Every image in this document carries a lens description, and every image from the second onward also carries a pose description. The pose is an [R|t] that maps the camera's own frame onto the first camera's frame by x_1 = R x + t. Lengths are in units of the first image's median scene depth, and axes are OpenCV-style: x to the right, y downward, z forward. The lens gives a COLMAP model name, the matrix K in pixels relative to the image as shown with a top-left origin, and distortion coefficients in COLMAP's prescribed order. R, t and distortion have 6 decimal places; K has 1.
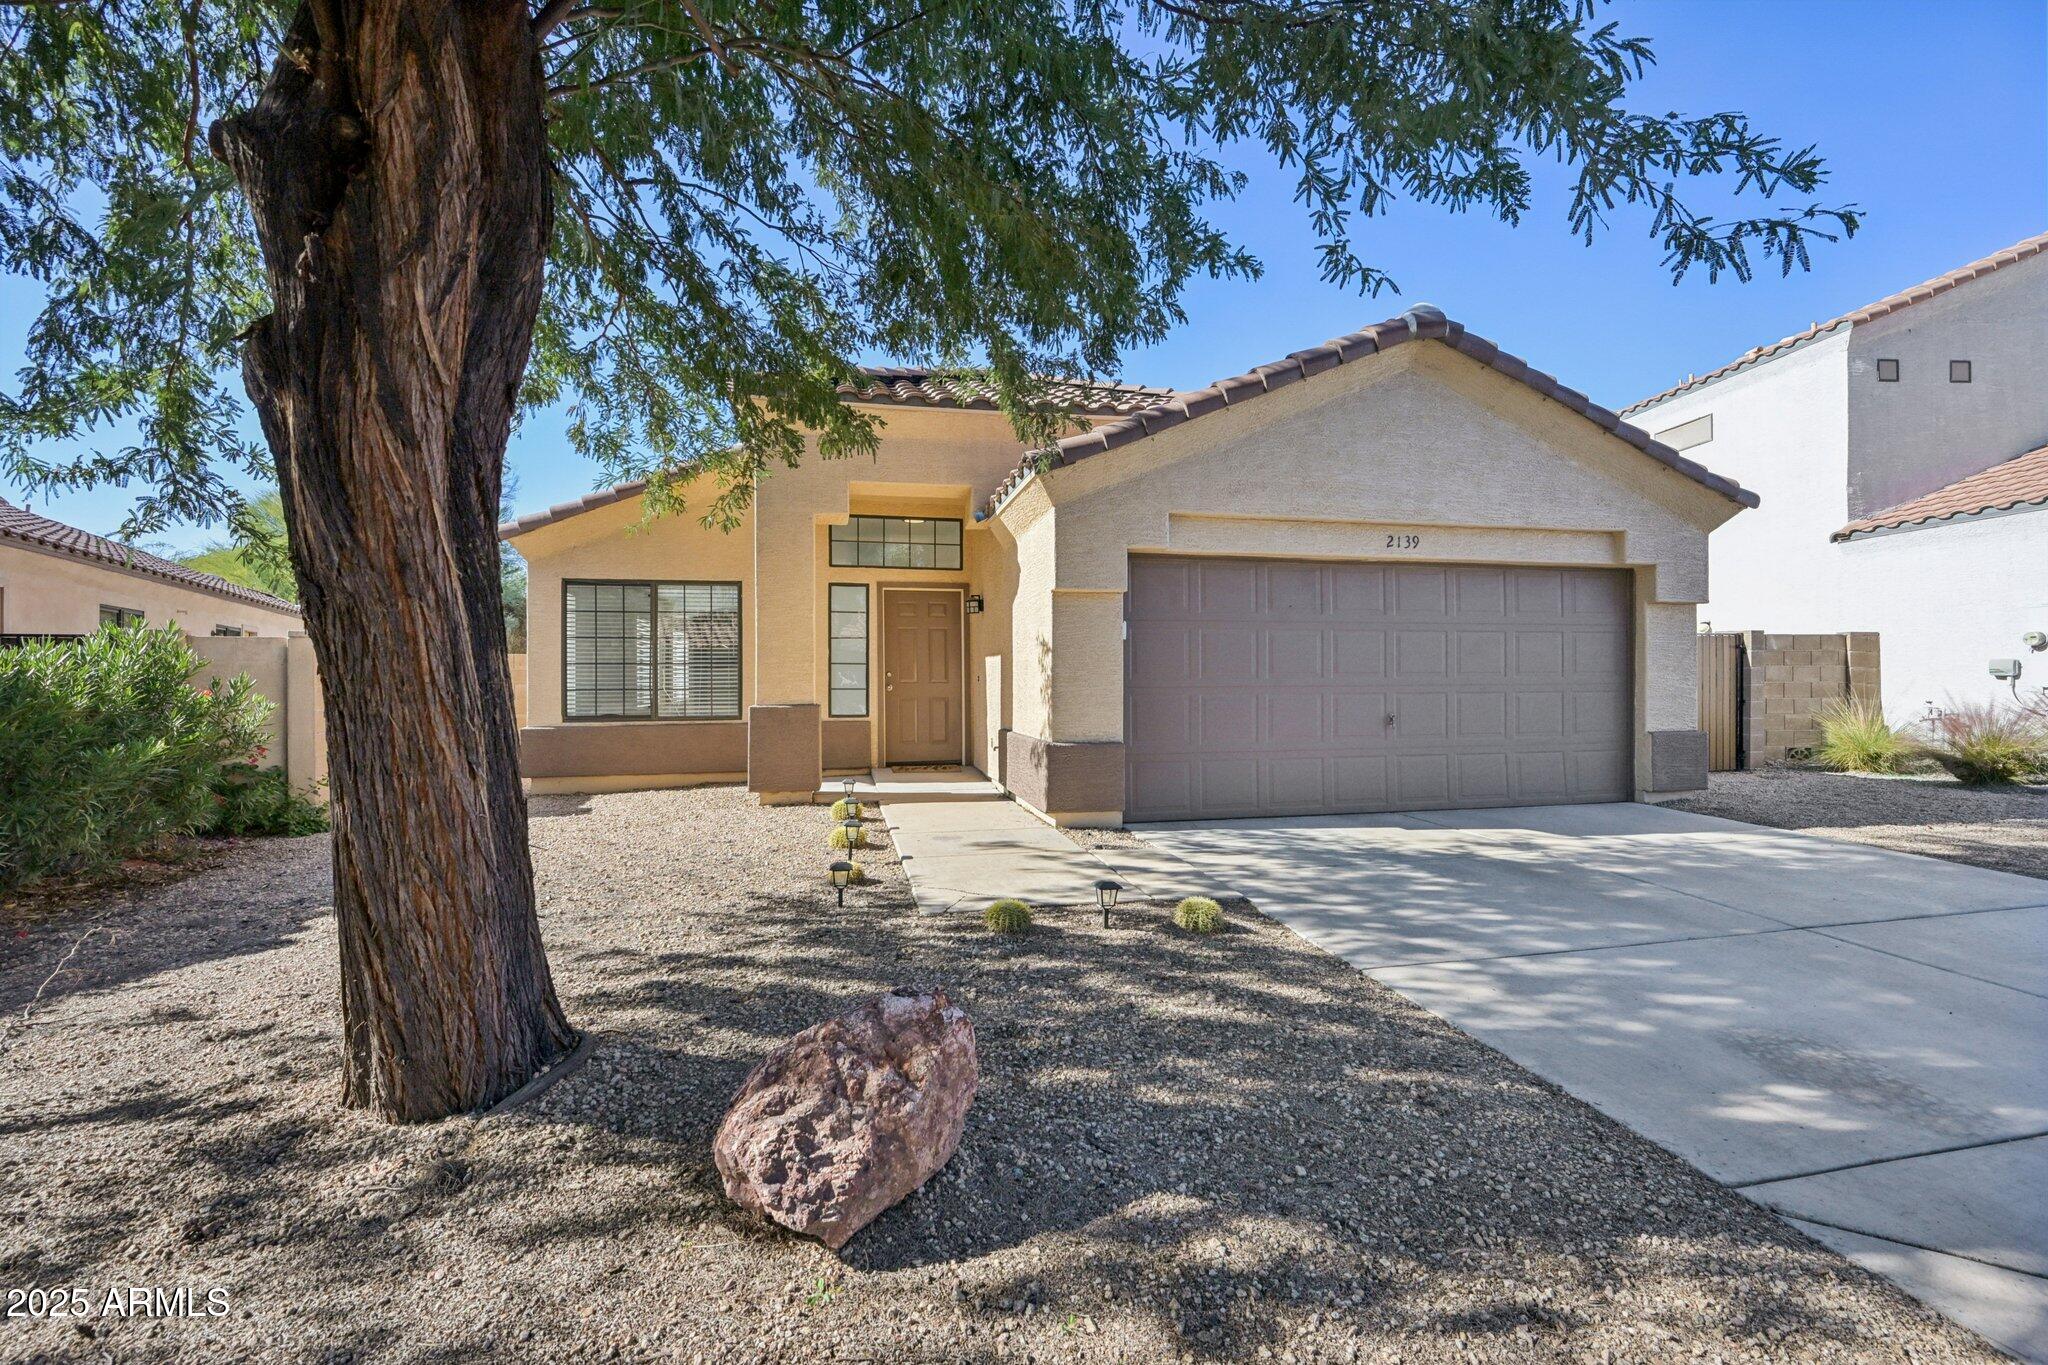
lens RADIAL K [[873.9, 0, 1024.4], [0, 873.9, 684.7], [0, 0, 1]] dist [0.001025, -0.000031]
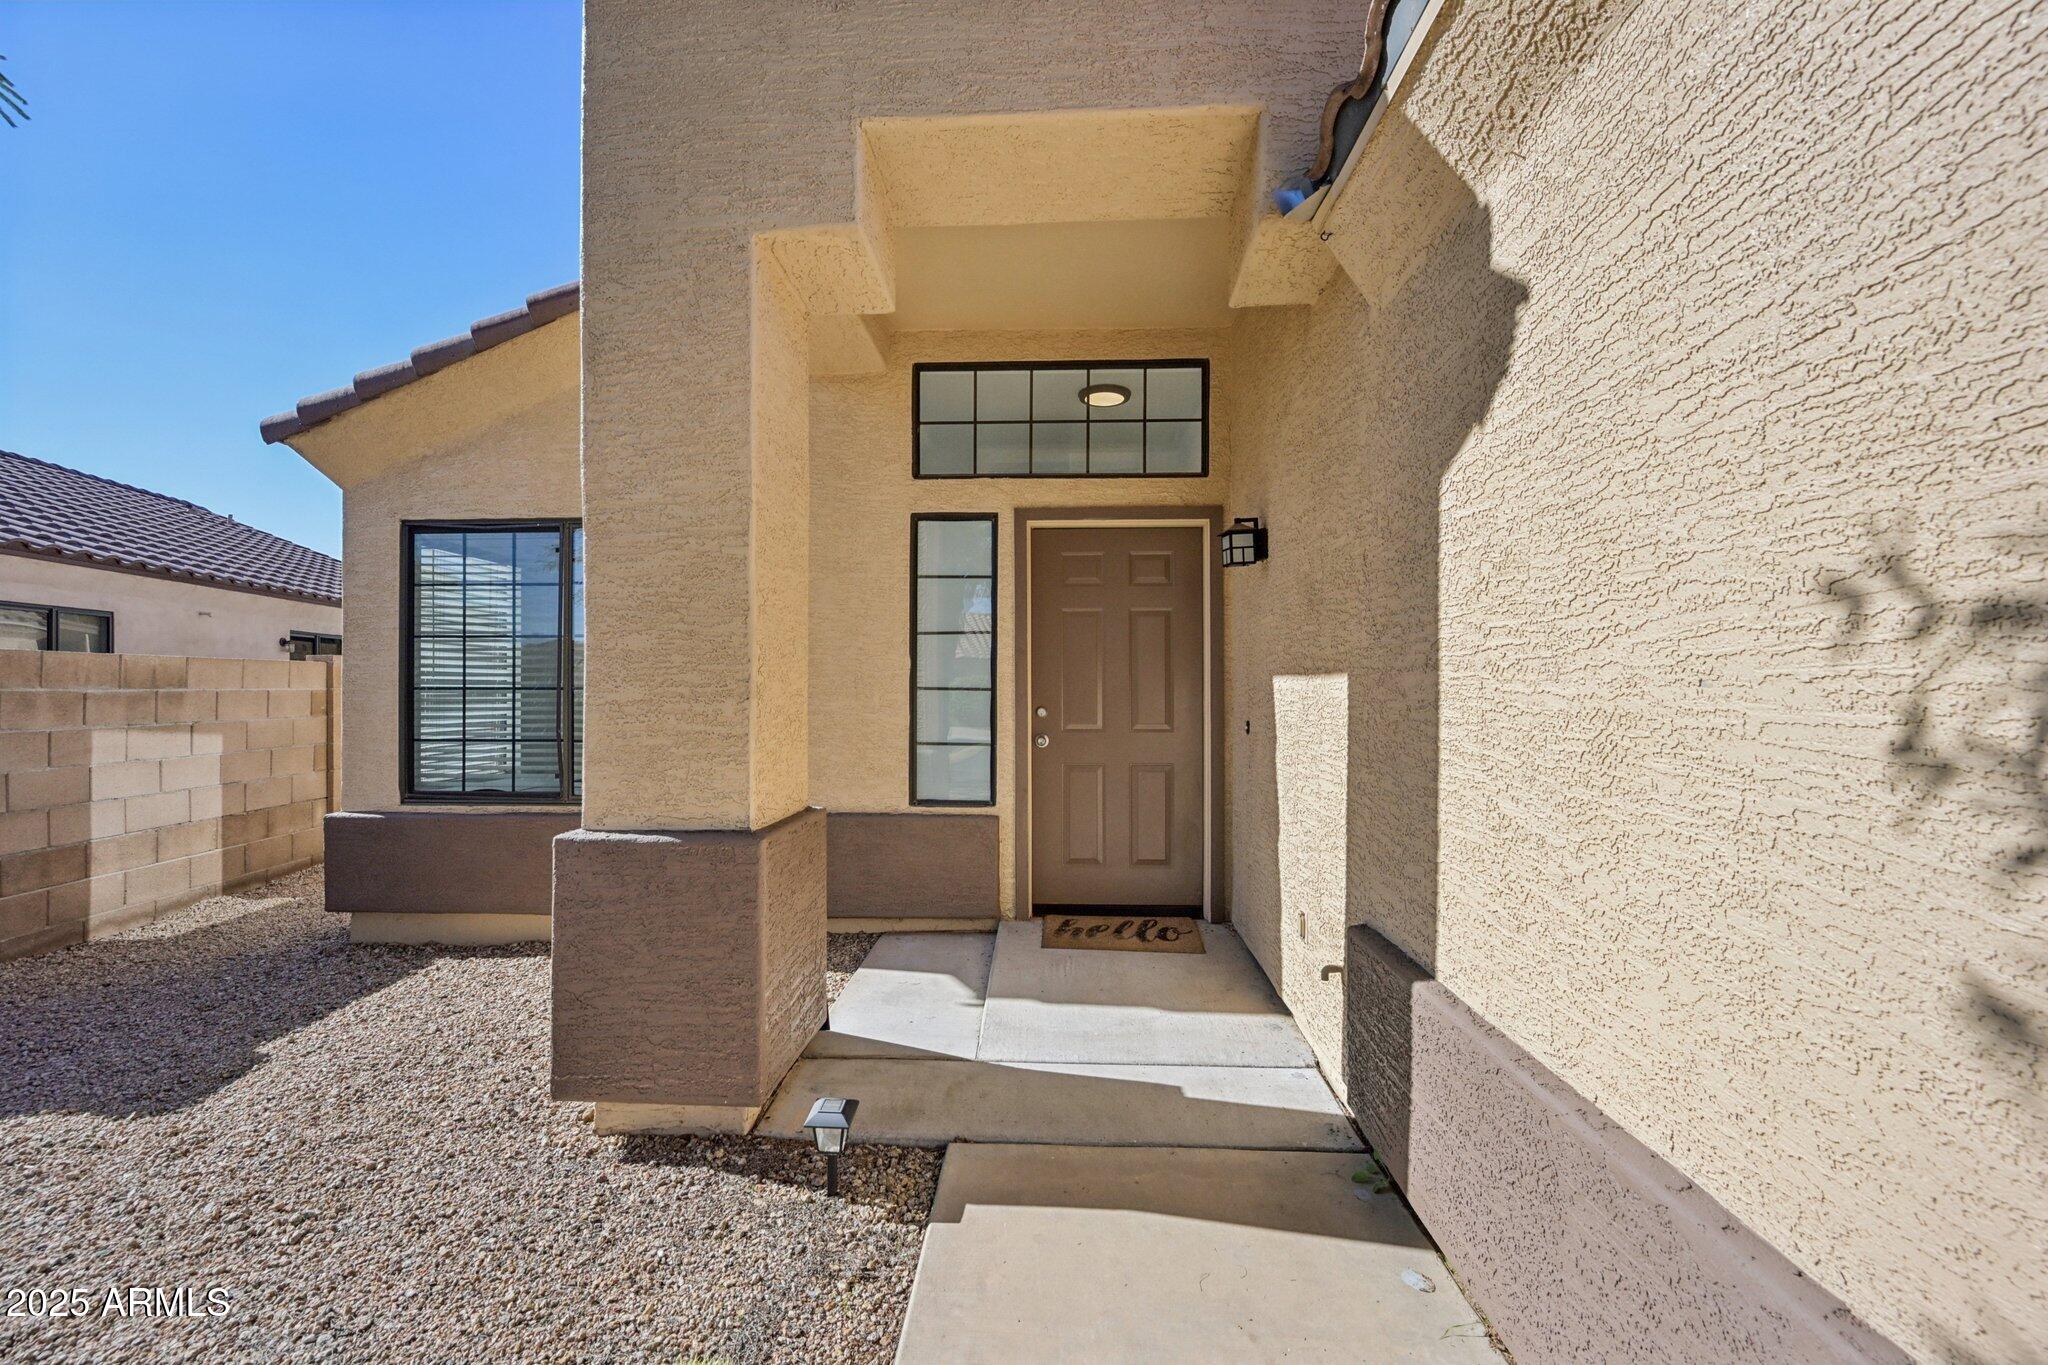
lens RADIAL K [[799.6, 0, 1018.4], [0, 799.6, 688.0], [0, 0, 1]] dist [-0.002174, 0.000221]
pose [[0.964772, 0.005793, -0.263024, -0.086735], [-0.005460, 0.999983, 0.001998, -0.038226], [0.263031, -0.000492, 0.964787, 0.912927]]
